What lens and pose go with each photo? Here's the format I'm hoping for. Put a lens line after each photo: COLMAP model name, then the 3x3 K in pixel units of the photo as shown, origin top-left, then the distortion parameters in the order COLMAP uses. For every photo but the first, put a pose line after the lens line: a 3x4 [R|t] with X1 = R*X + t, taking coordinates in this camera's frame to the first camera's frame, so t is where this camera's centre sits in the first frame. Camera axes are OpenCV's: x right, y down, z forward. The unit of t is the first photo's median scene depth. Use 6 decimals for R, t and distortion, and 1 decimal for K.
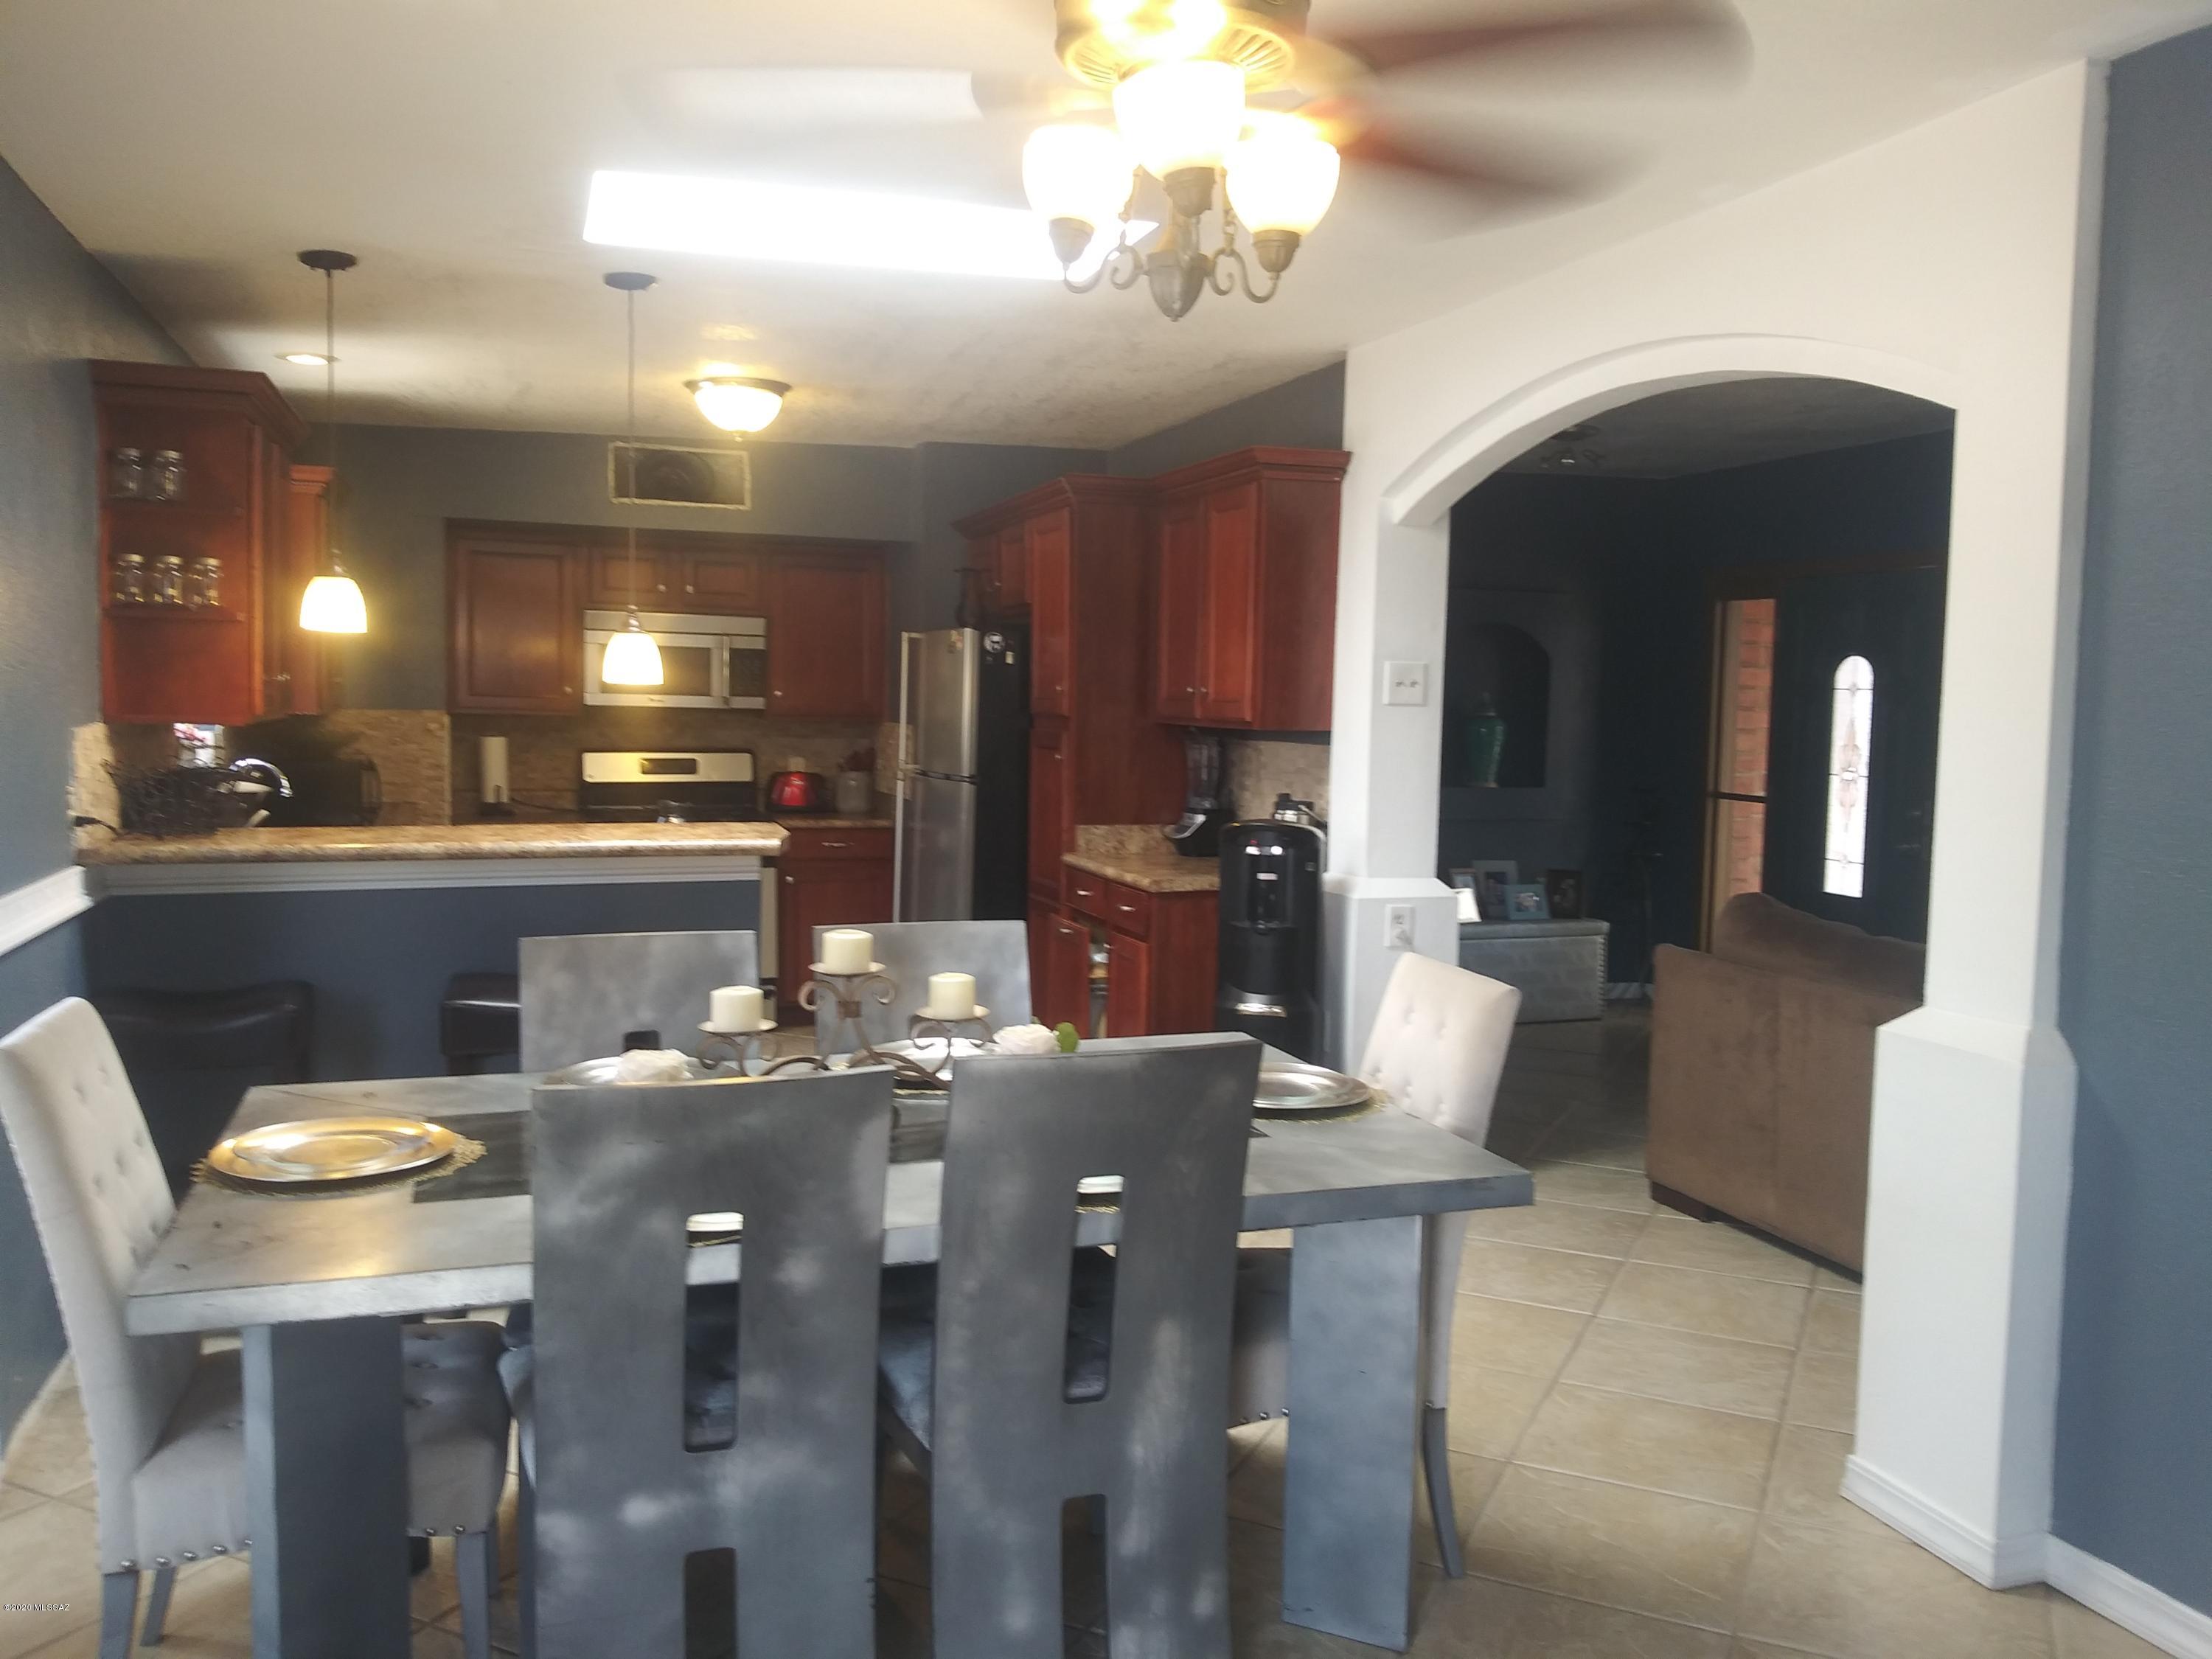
lens RADIAL K [[1696.7, 0, 1106.7], [0, 1696.7, 826.9], [0, 0, 1]] dist [0.006384, -0.037089]
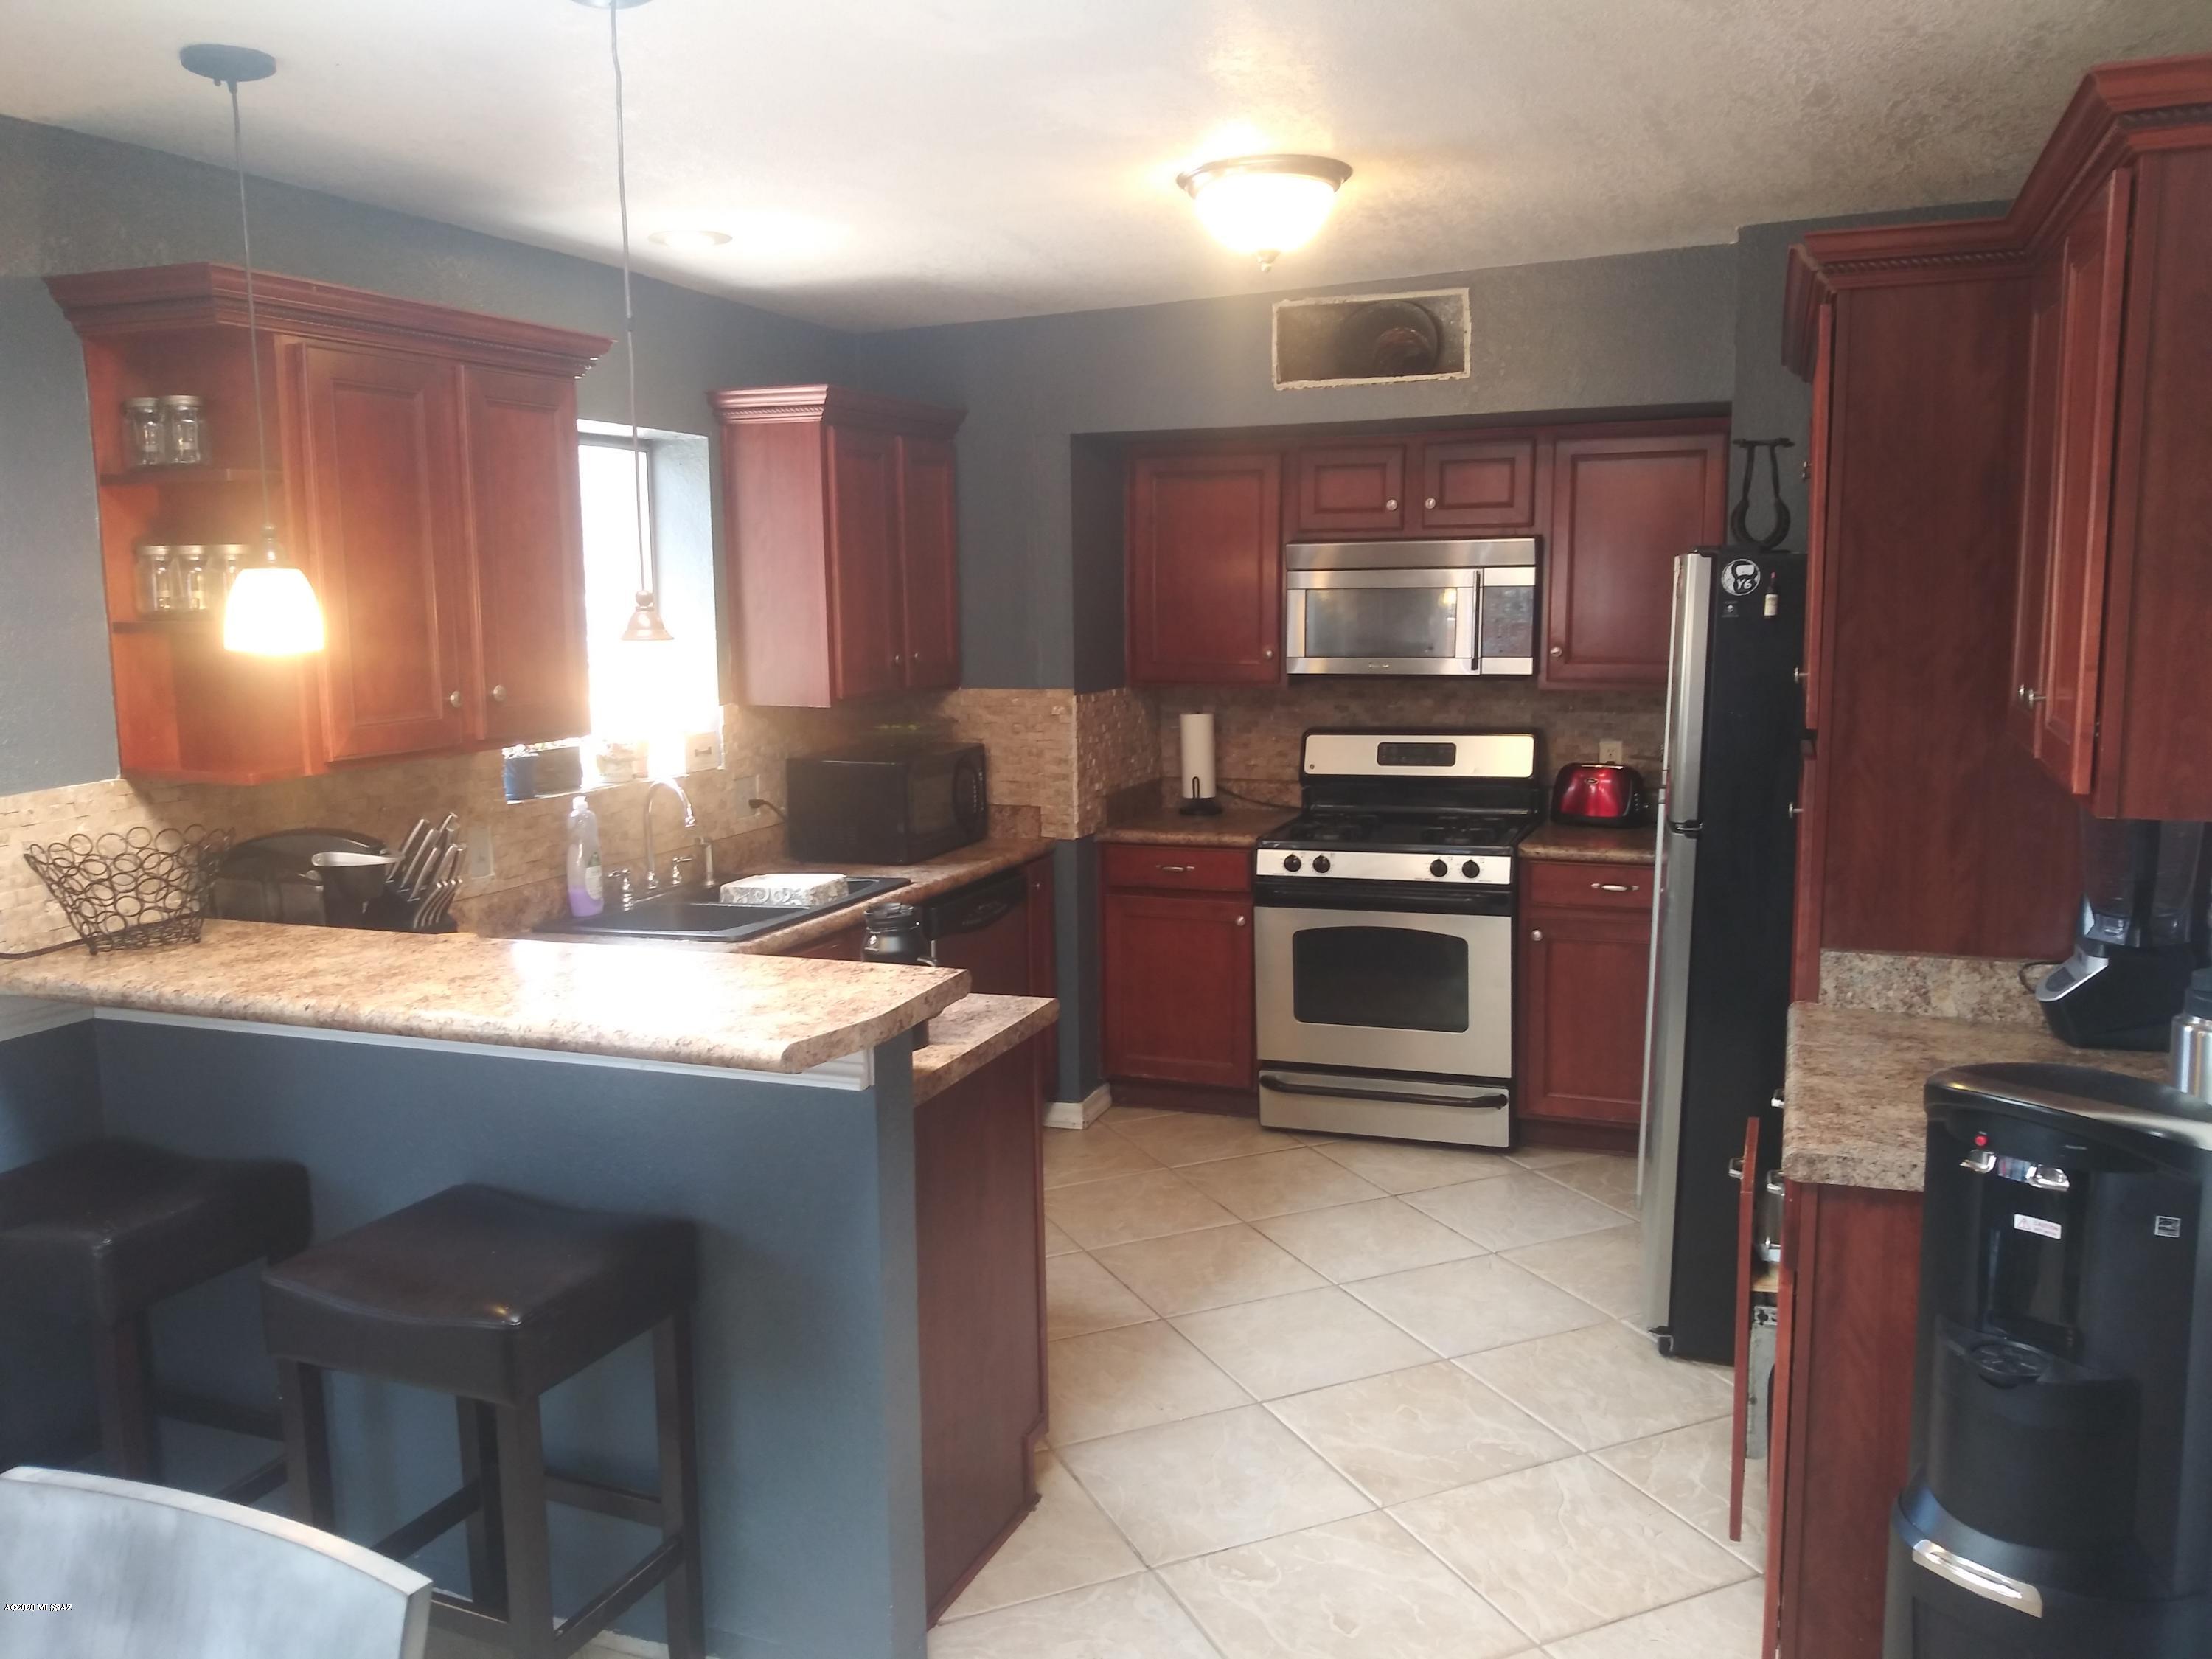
lens RADIAL K [[1696.7, 0, 1109.4], [0, 1696.7, 836.0], [0, 0, 1]] dist [0.006384, -0.037089]
pose [[0.759762, 0.059892, -0.647437, 0.134960], [-0.016891, 0.997231, 0.072428, -0.062530], [0.649982, -0.044092, 0.758670, 0.456821]]
